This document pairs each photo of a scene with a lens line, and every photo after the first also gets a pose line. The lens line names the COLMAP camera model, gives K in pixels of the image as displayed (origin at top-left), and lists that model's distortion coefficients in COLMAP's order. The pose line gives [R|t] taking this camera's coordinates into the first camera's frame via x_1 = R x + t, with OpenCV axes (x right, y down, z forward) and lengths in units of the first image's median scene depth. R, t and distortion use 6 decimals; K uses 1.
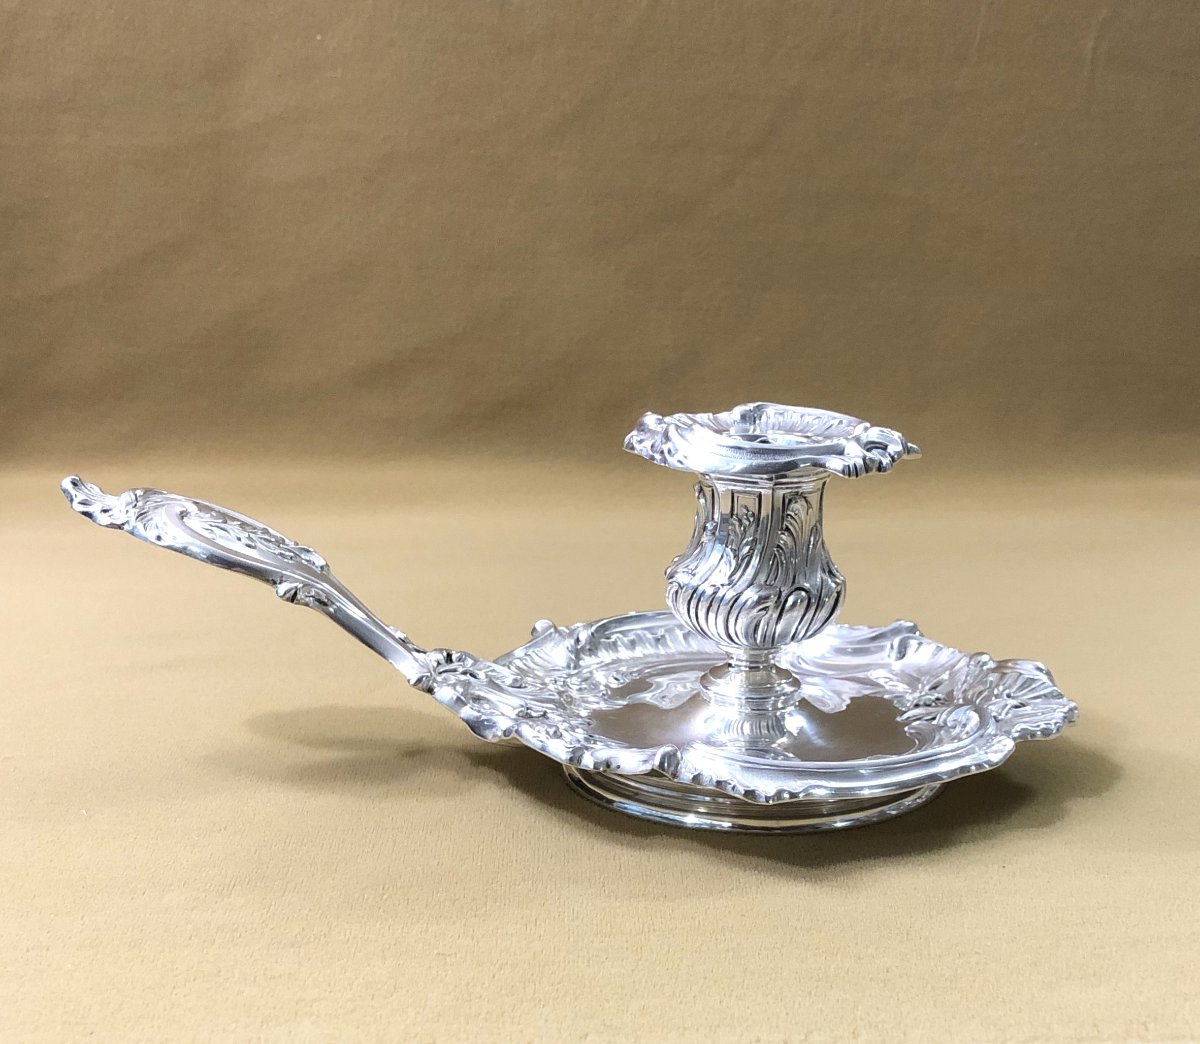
lens RADIAL K [[1672.8, 0, 667.7], [0, 1672.8, 564.9], [0, 0, 1]] dist [0.183515, -0.704736]
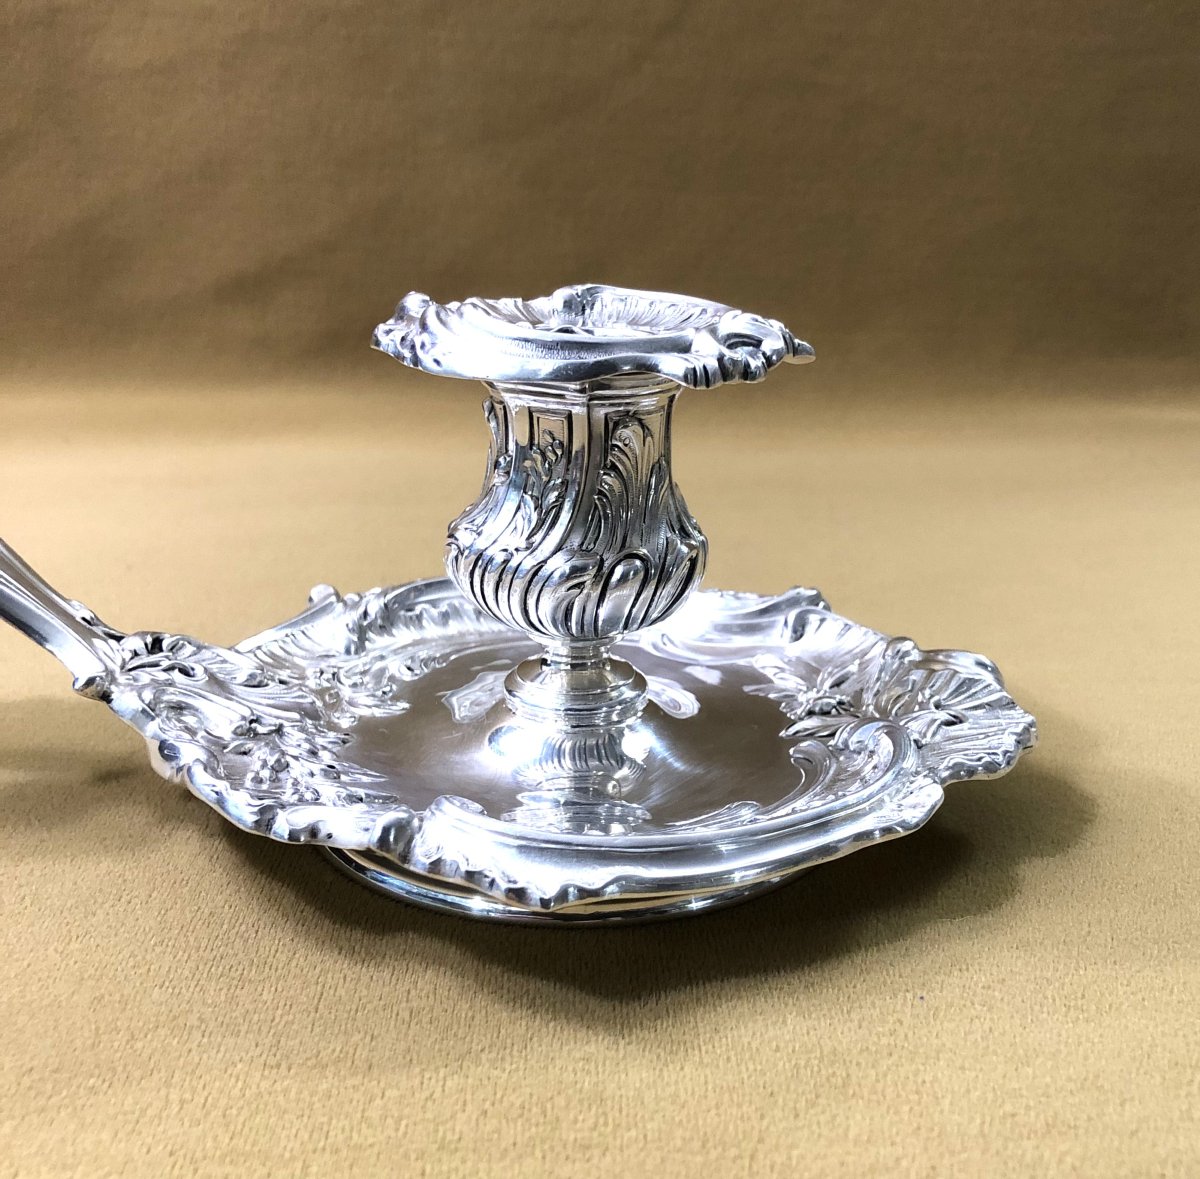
lens RADIAL K [[1458.3, 0, 636.8], [0, 1458.3, 593.8], [0, 0, 1]] dist [0.111842, -0.424323]
pose [[0.999926, 0.004696, -0.011206, 0.086308], [-0.003914, 0.997619, 0.068858, -0.010743], [0.011503, -0.068810, 0.997563, 0.405273]]
